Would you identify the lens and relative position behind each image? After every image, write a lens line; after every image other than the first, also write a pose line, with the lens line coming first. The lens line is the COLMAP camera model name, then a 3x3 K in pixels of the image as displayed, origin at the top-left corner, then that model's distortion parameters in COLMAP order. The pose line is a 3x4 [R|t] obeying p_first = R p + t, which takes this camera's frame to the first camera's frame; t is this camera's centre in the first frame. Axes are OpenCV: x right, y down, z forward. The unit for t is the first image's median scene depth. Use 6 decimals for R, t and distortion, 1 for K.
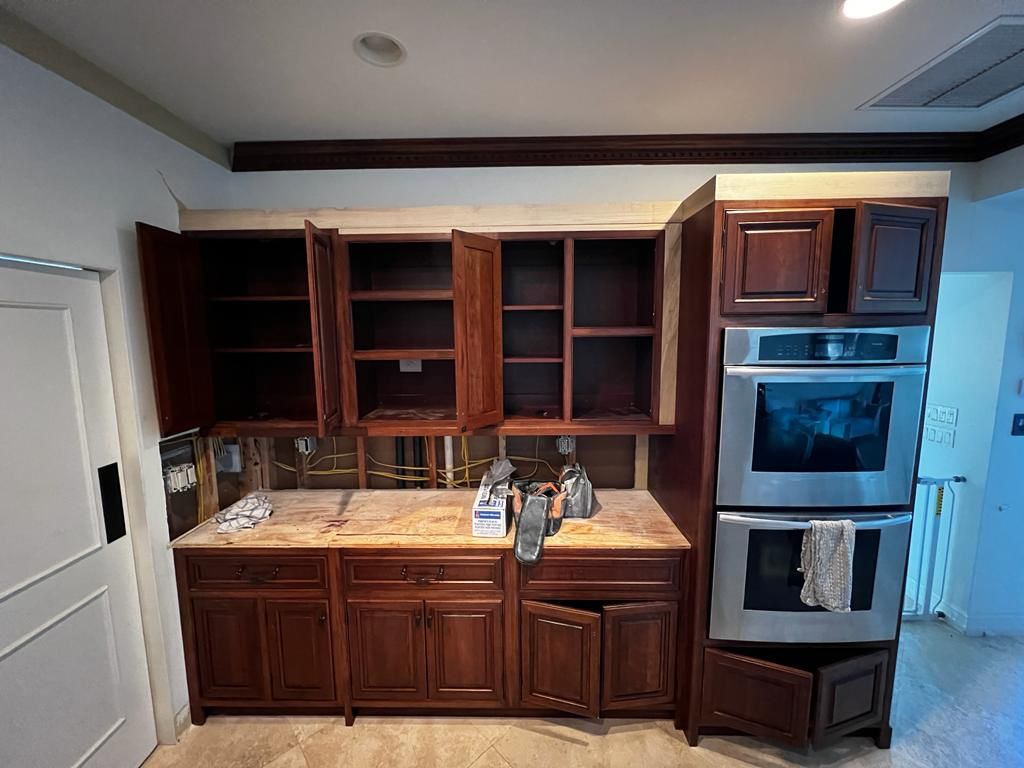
lens RADIAL K [[416.6, 0, 510.6], [0, 416.6, 378.5], [0, 0, 1]] dist [-0.000891, 0.000151]
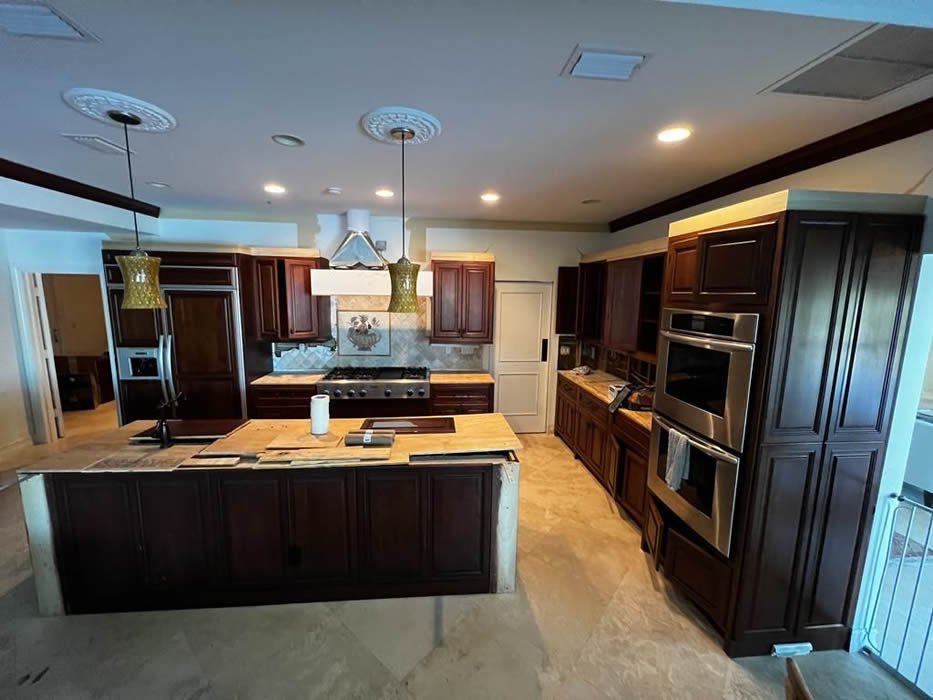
lens RADIAL K [[379.5, 0, 464.4], [0, 379.5, 348.7], [0, 0, 1]] dist [-0.000891, 0.000151]
pose [[0.111286, 0.159645, -0.980882, 1.735562], [-0.134311, 0.980373, 0.144323, -0.062077], [0.984670, 0.115682, 0.130544, -0.031608]]
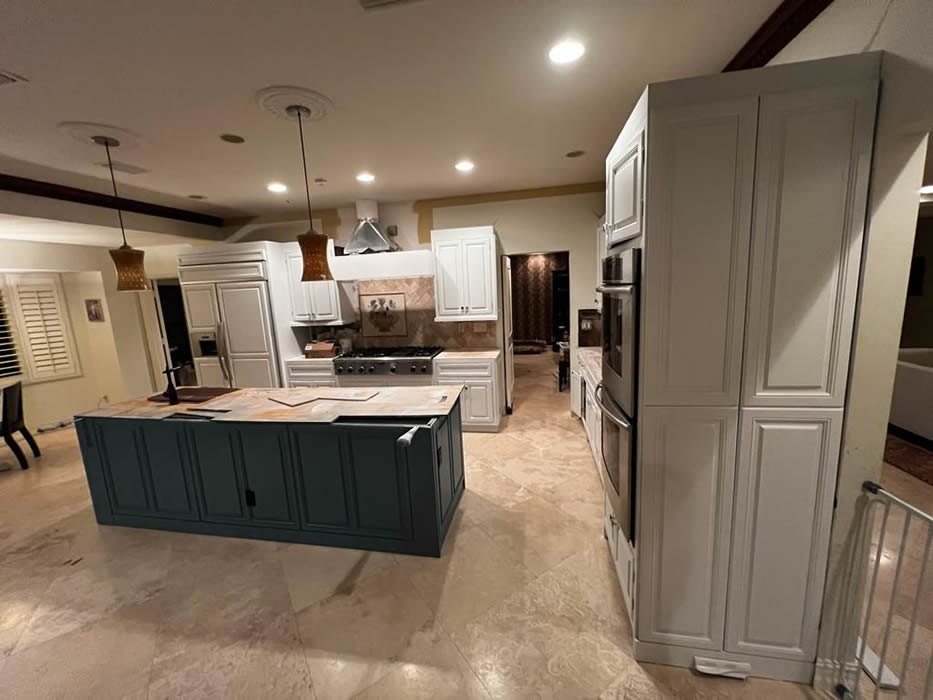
lens RADIAL K [[379.5, 0, 464.4], [0, 379.5, 349.7], [0, 0, 1]] dist [-0.000891, 0.000151]
pose [[-0.168271, 0.183371, -0.968535, 1.723084], [-0.062731, 0.978562, 0.196169, -0.033438], [0.983743, 0.093767, -0.153161, 0.636701]]
